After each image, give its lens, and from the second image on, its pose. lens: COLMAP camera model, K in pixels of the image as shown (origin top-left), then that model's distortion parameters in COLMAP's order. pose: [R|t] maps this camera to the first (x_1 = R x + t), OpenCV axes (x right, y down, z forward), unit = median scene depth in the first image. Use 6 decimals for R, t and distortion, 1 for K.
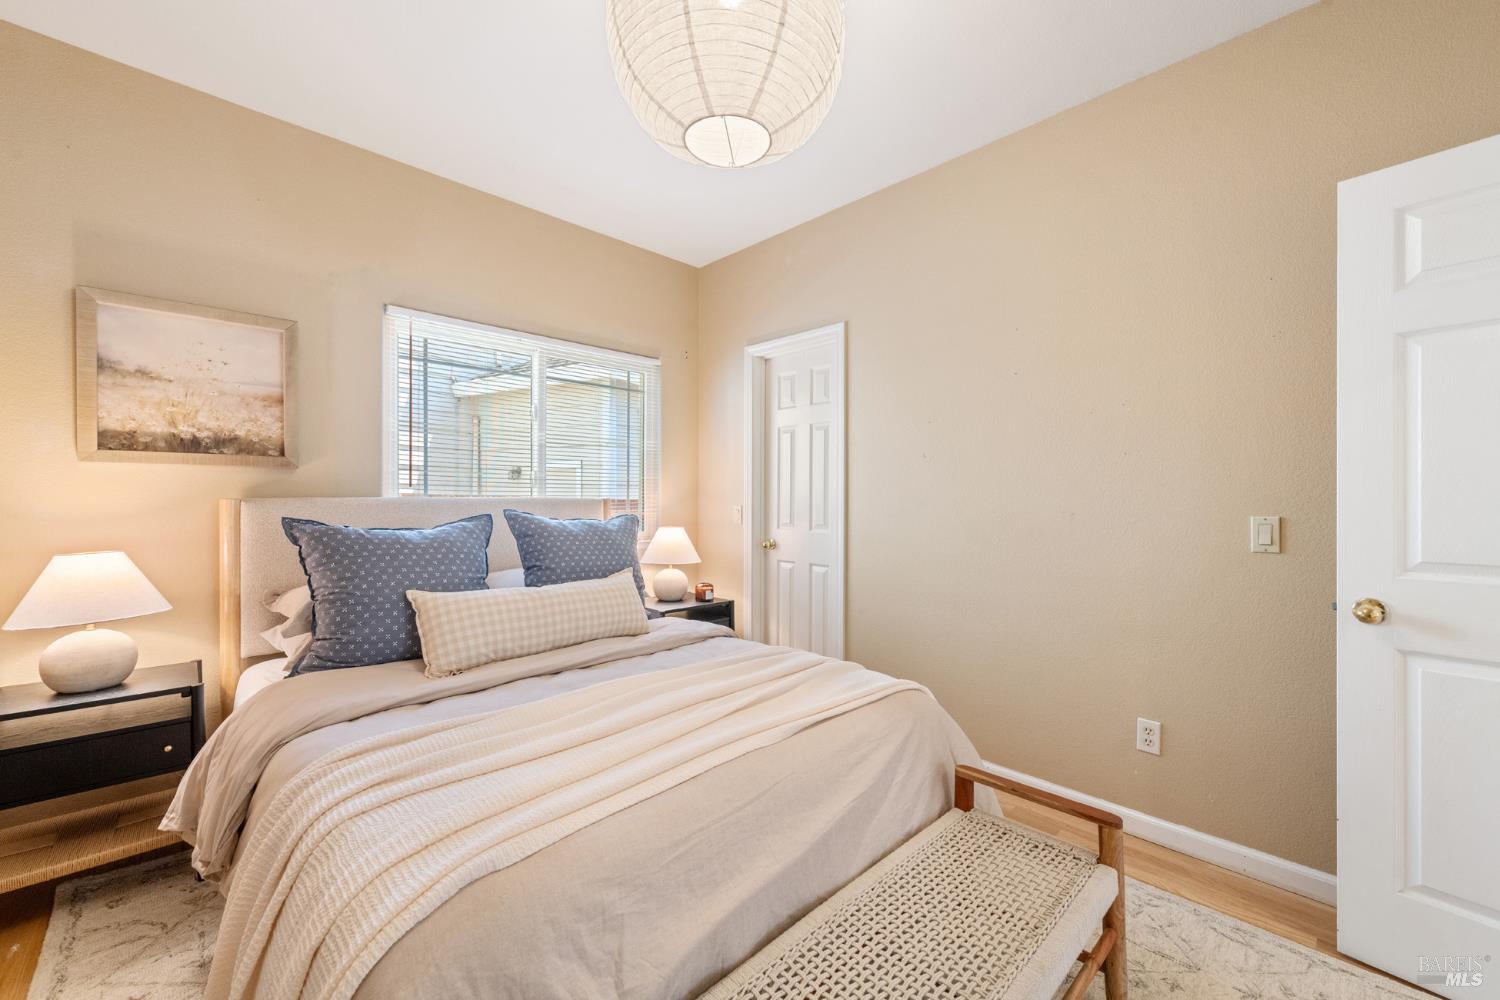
lens RADIAL K [[592.5, 0, 755.4], [0, 592.5, 494.9], [0, 0, 1]] dist [0.011945, -0.004202]
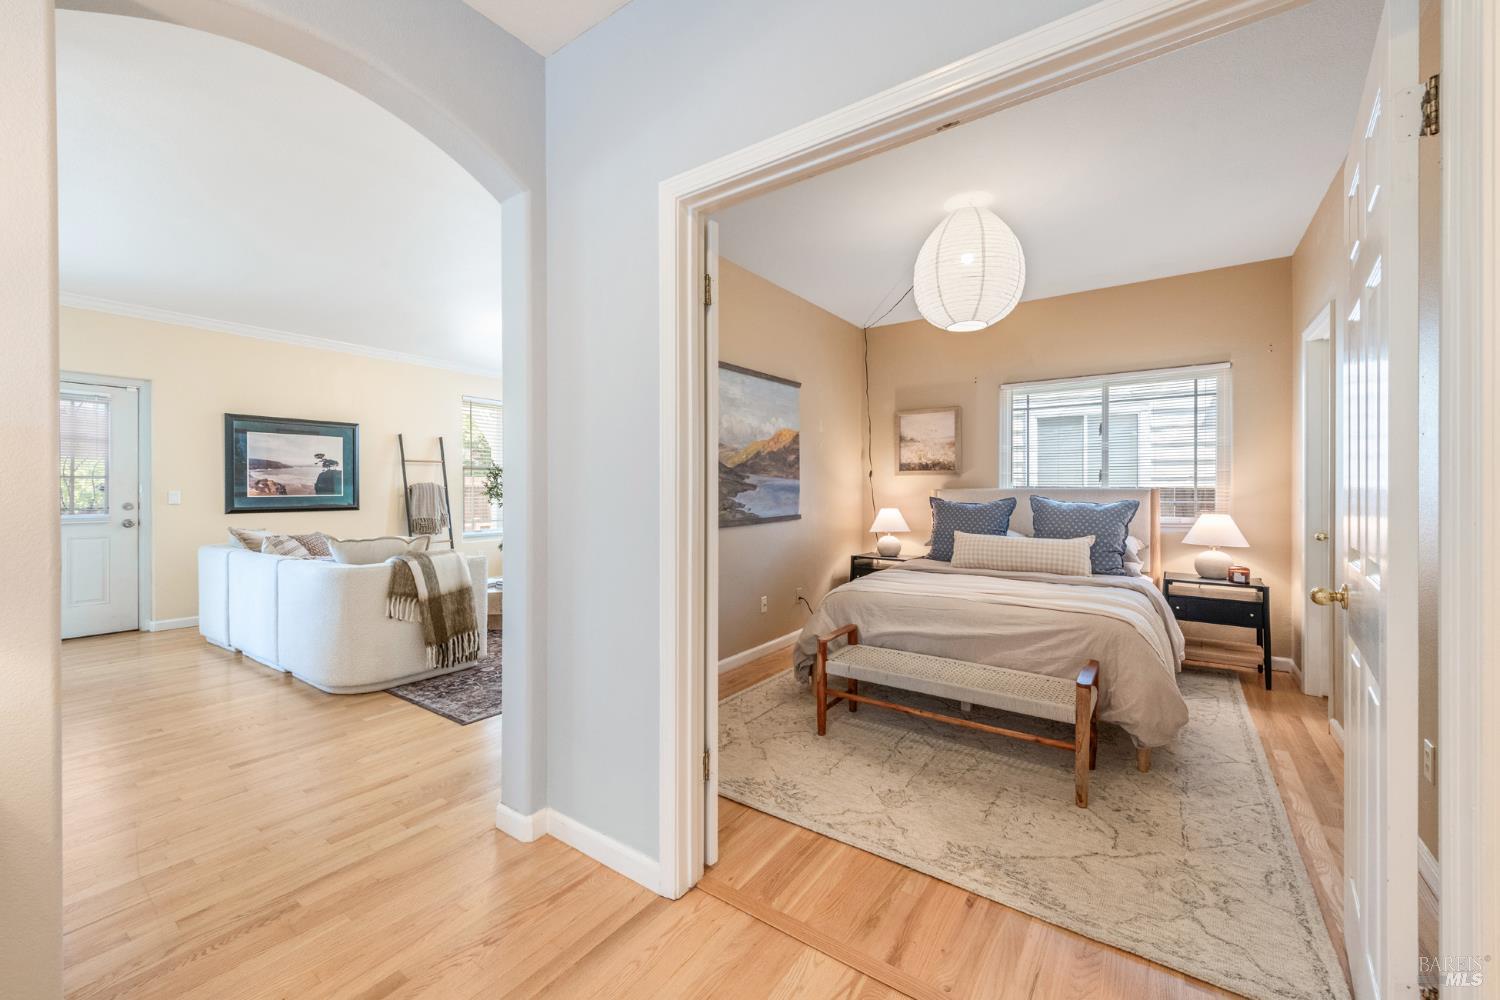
lens RADIAL K [[592.5, 0, 753.3], [0, 592.5, 489.5], [0, 0, 1]] dist [0.011945, -0.004202]
pose [[0.165995, -0.003666, -0.986120, 1.295117], [0.003410, 0.999989, -0.003144, 0.013049], [0.986121, -0.002840, 0.166005, -0.089995]]
